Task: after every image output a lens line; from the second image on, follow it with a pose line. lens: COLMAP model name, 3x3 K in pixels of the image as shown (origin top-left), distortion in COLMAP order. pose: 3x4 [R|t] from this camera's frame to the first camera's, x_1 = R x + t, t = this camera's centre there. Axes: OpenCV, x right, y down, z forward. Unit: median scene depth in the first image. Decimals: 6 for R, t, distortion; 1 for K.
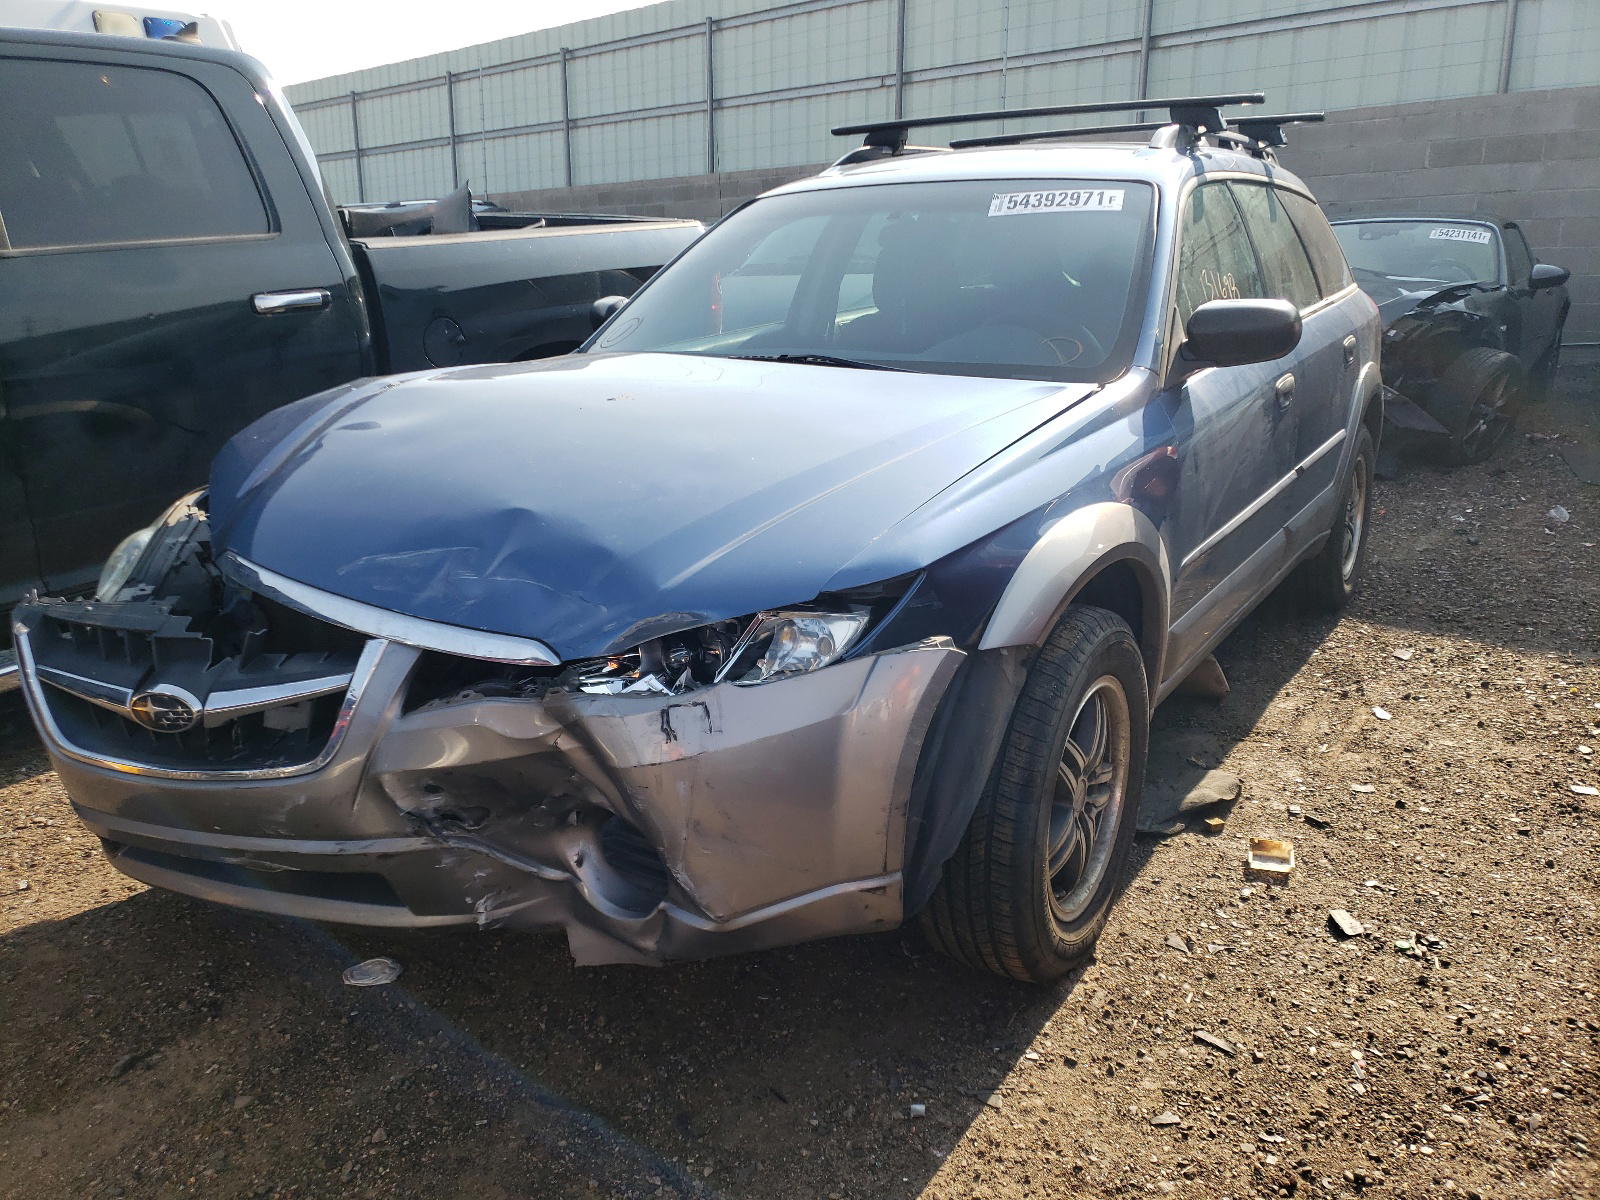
lens RADIAL K [[1248.3, 0, 808.9], [0, 1248.3, 601.1], [0, 0, 1]] dist [0.033226, -0.028529]
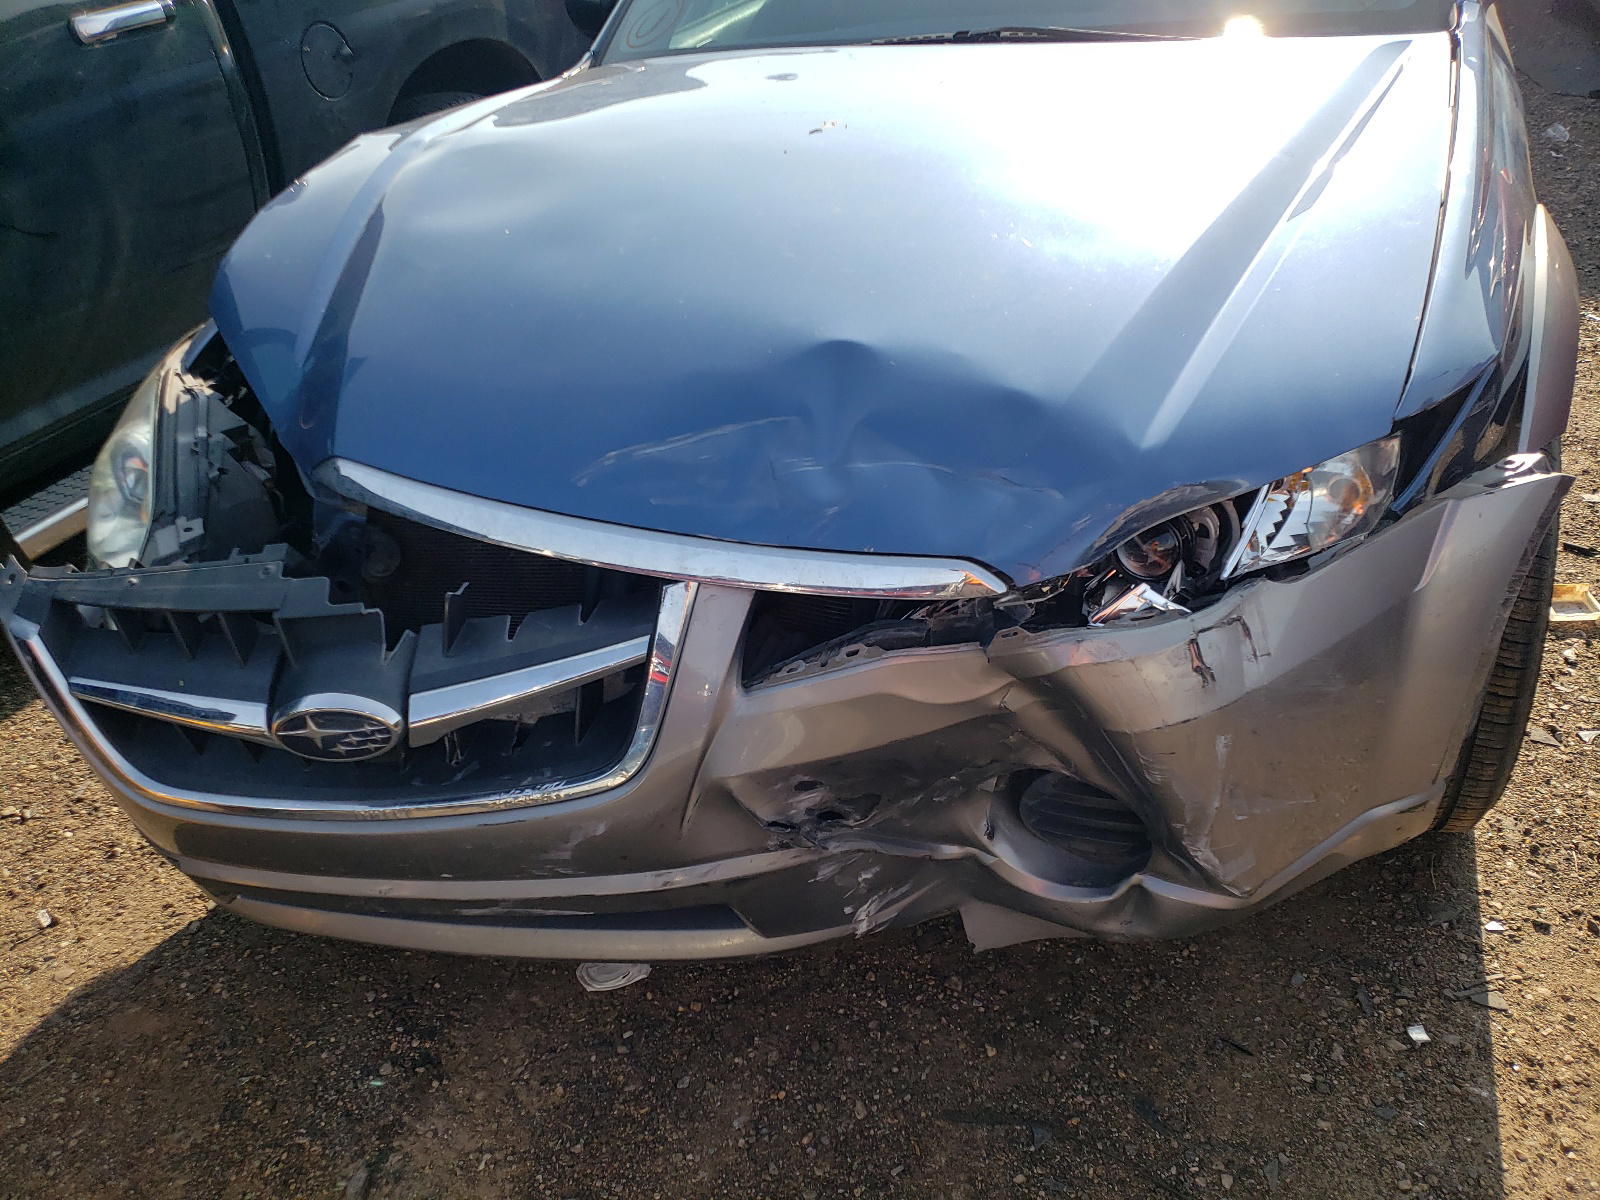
lens RADIAL K [[1248.3, 0, 800.8], [0, 1248.3, 593.9], [0, 0, 1]] dist [0.033226, -0.028529]
pose [[0.976194, -0.162384, 0.143797, -0.373798], [0.123053, 0.960563, 0.249351, -0.116280], [-0.178617, -0.225720, 0.957678, 0.366275]]
